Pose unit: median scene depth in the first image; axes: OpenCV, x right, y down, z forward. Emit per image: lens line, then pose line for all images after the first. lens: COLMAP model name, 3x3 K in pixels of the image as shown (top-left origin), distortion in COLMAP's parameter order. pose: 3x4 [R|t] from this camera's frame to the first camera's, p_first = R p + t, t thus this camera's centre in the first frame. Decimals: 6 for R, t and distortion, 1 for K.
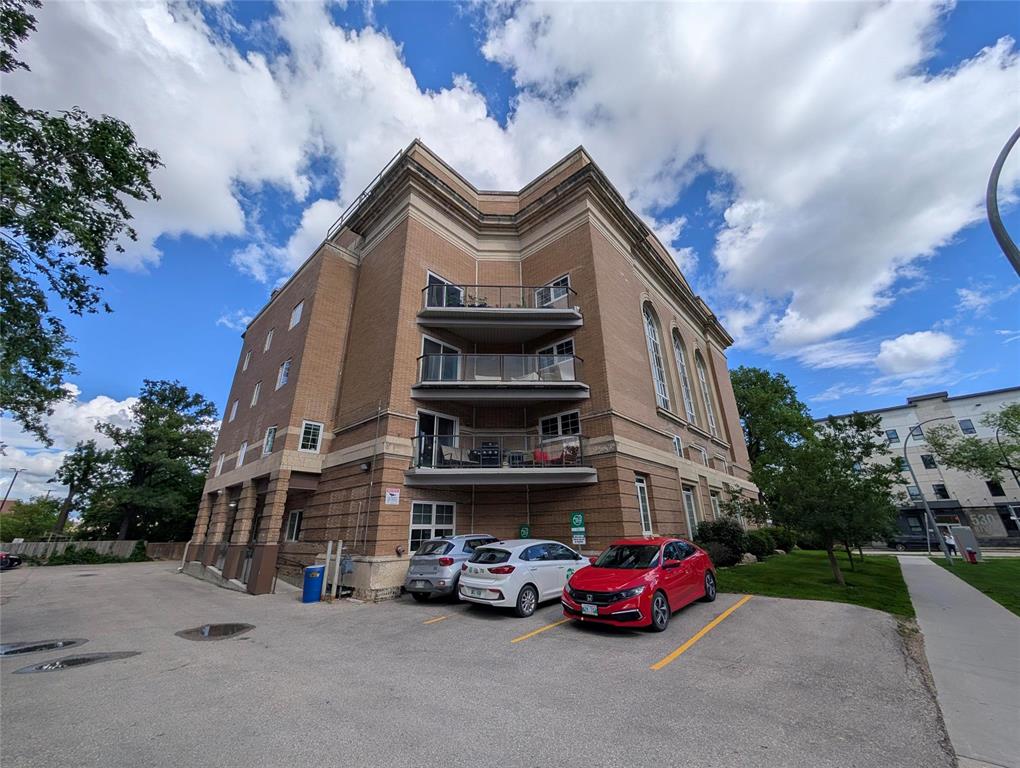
lens RADIAL K [[387.8, 0, 510.0], [0, 387.8, 384.0], [0, 0, 1]] dist [0.000105, 0.000129]
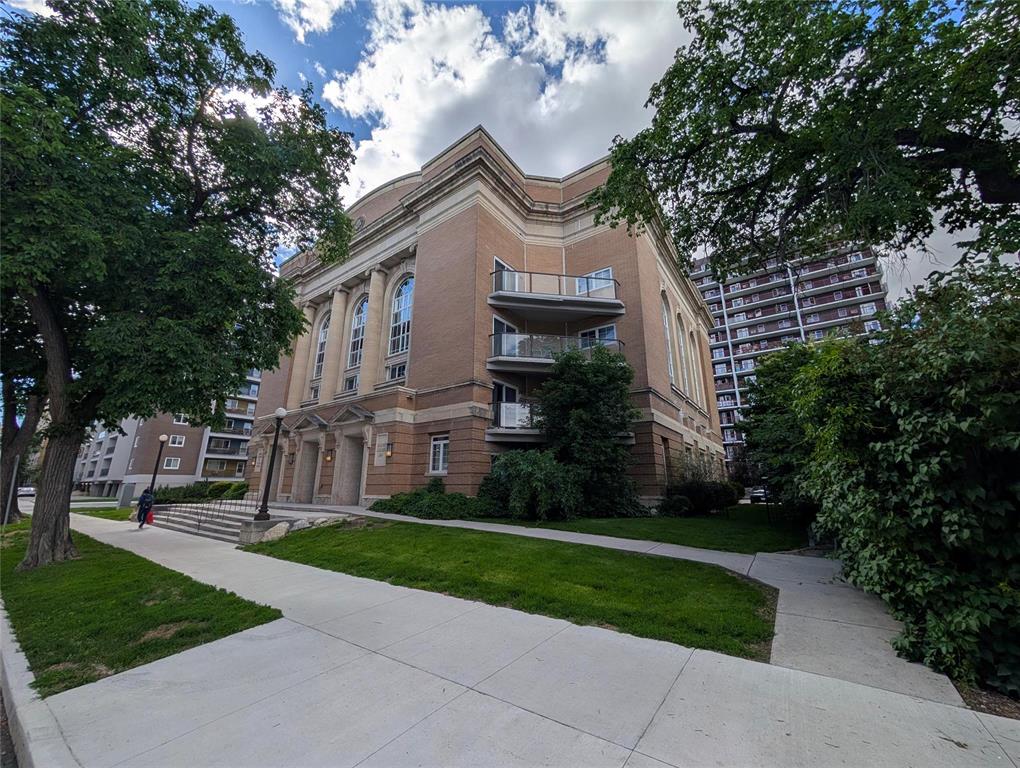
lens RADIAL K [[387.8, 0, 510.0], [0, 387.8, 384.0], [0, 0, 1]] dist [0.000105, 0.000129]
pose [[0.994998, 0.044276, 0.089542, -0.251077], [-0.053788, 0.992828, 0.106769, -0.044952], [-0.084173, -0.111051, 0.990244, -0.161185]]
